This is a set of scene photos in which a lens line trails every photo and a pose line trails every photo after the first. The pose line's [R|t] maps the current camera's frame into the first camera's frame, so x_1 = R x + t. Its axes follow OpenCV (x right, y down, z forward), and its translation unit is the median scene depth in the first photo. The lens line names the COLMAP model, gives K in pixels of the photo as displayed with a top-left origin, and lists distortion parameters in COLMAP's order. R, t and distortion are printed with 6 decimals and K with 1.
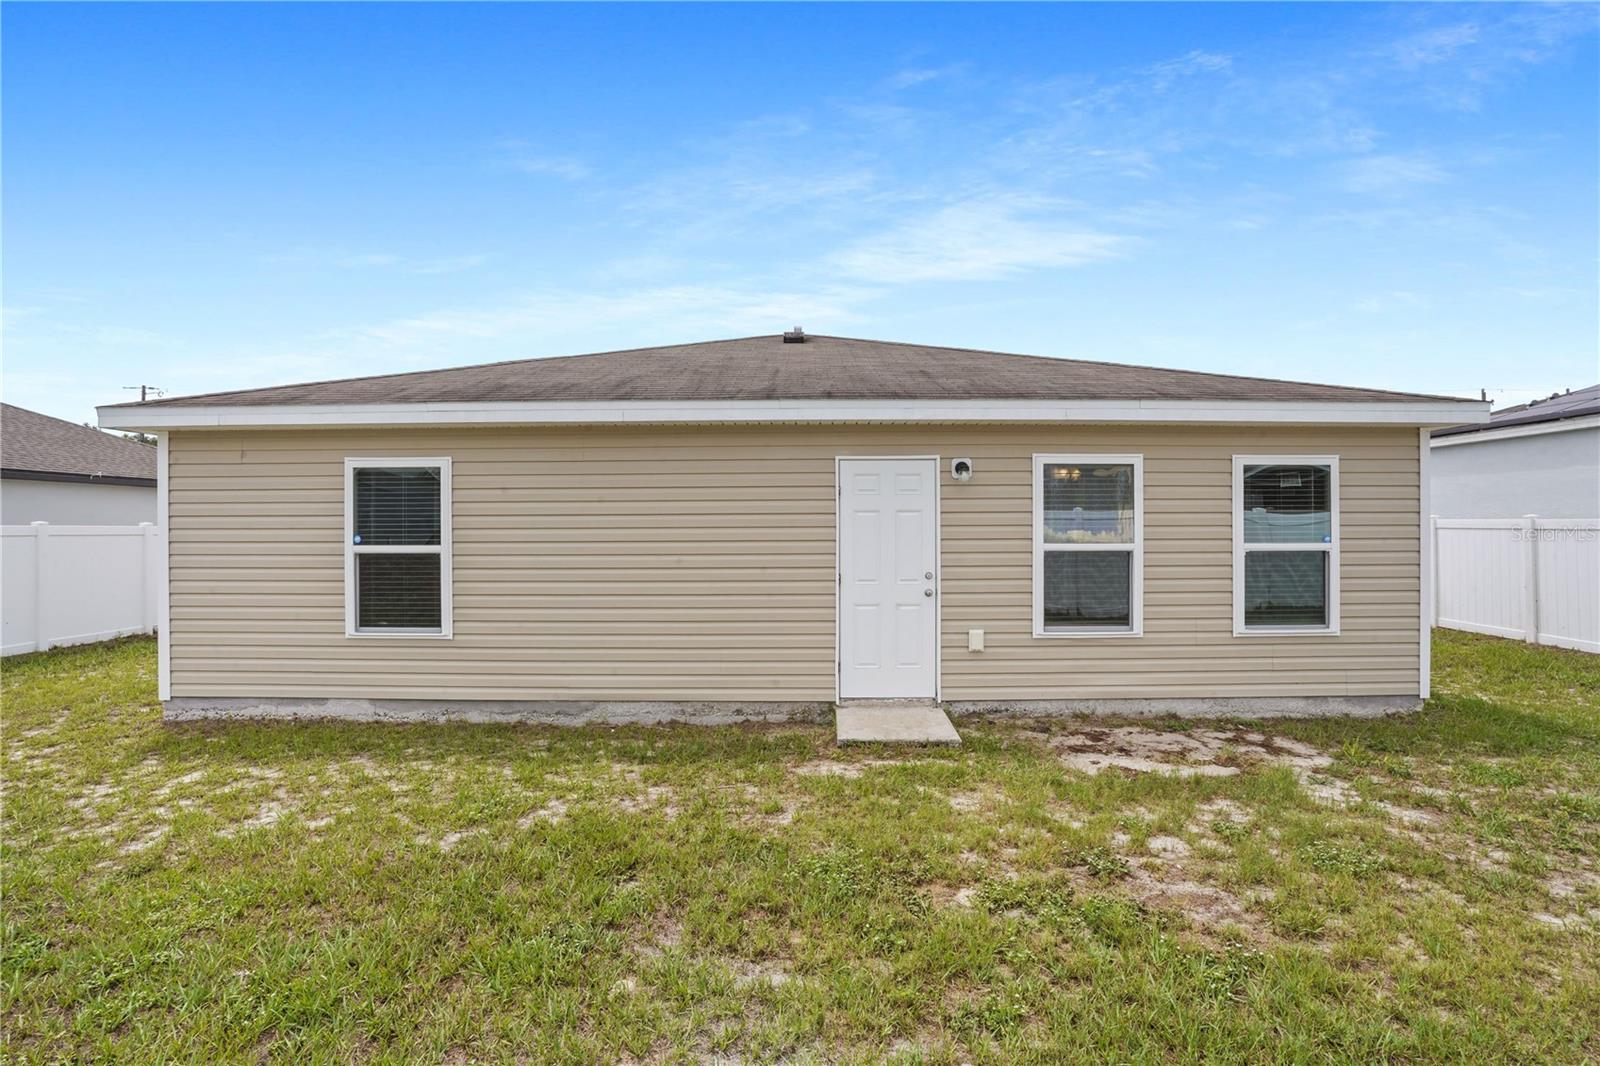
lens RADIAL K [[775.7, 0, 803.3], [0, 775.7, 535.0], [0, 0, 1]] dist [-0.079040, 0.035187]
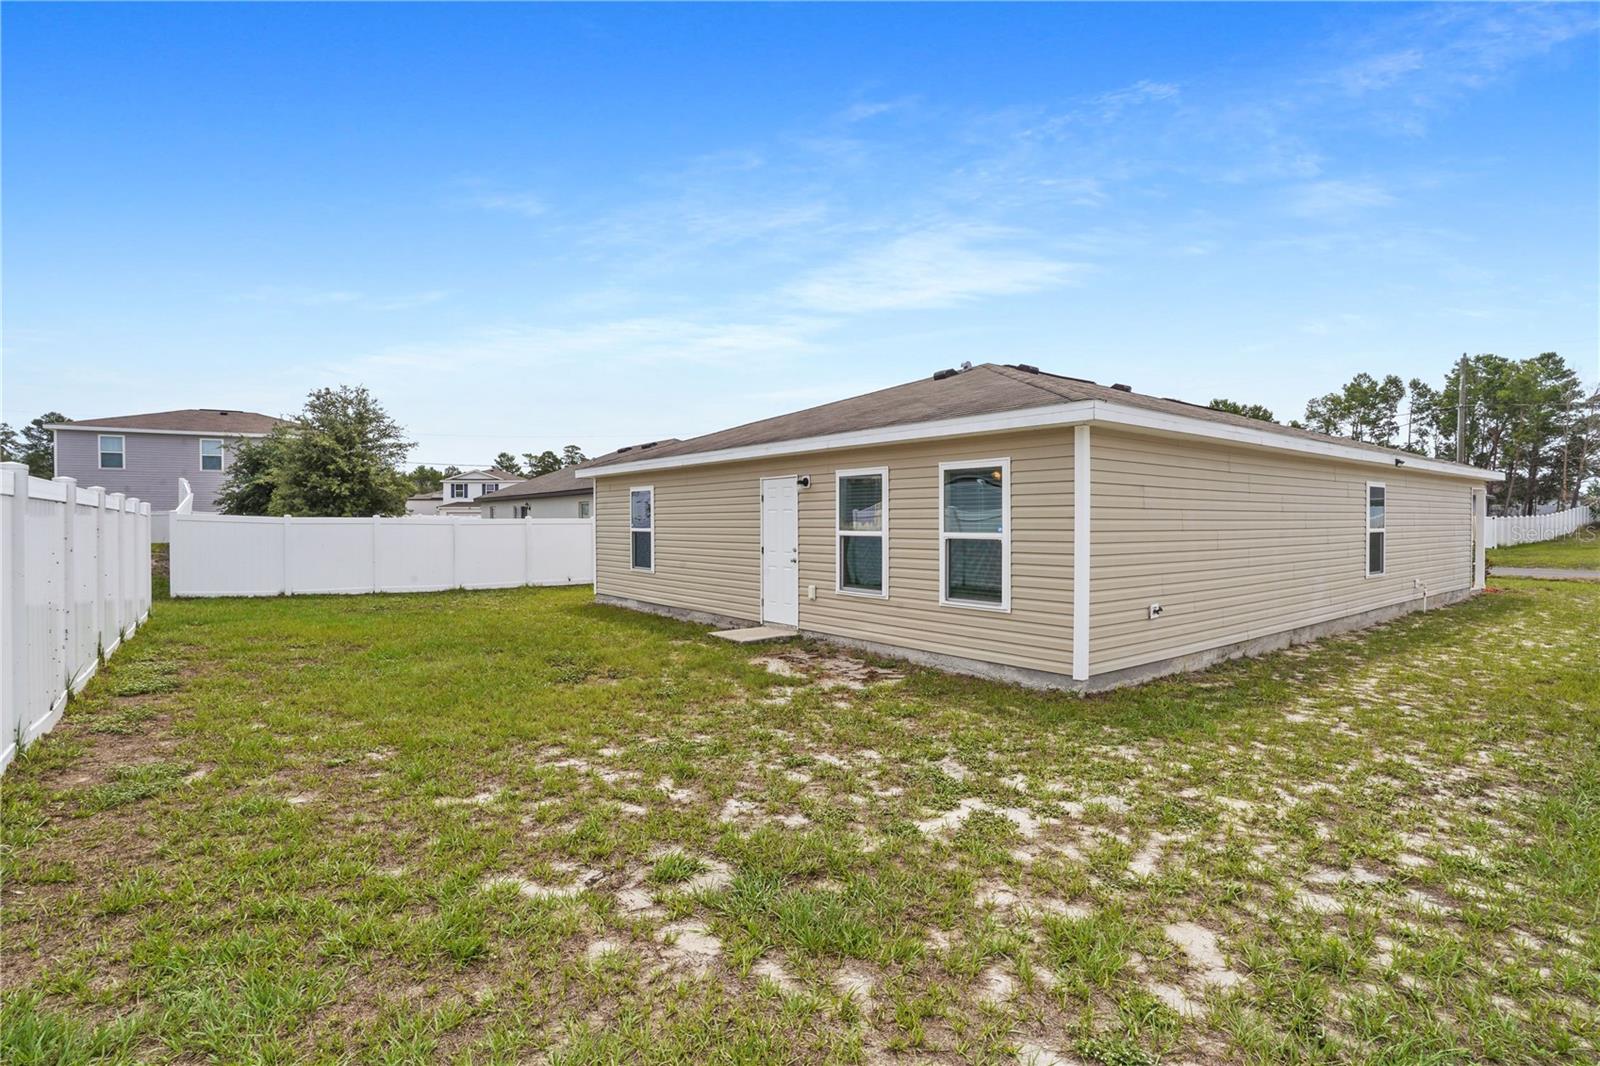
lens RADIAL K [[800.0, 0, 793.3], [0, 800.0, 537.5], [0, 0, 1]] dist [-0.086686, 0.038507]
pose [[0.611218, 0.019171, -0.791230, 1.475530], [-0.005860, 0.999789, 0.019698, -0.005381], [0.791441, -0.007404, 0.611201, -0.013451]]
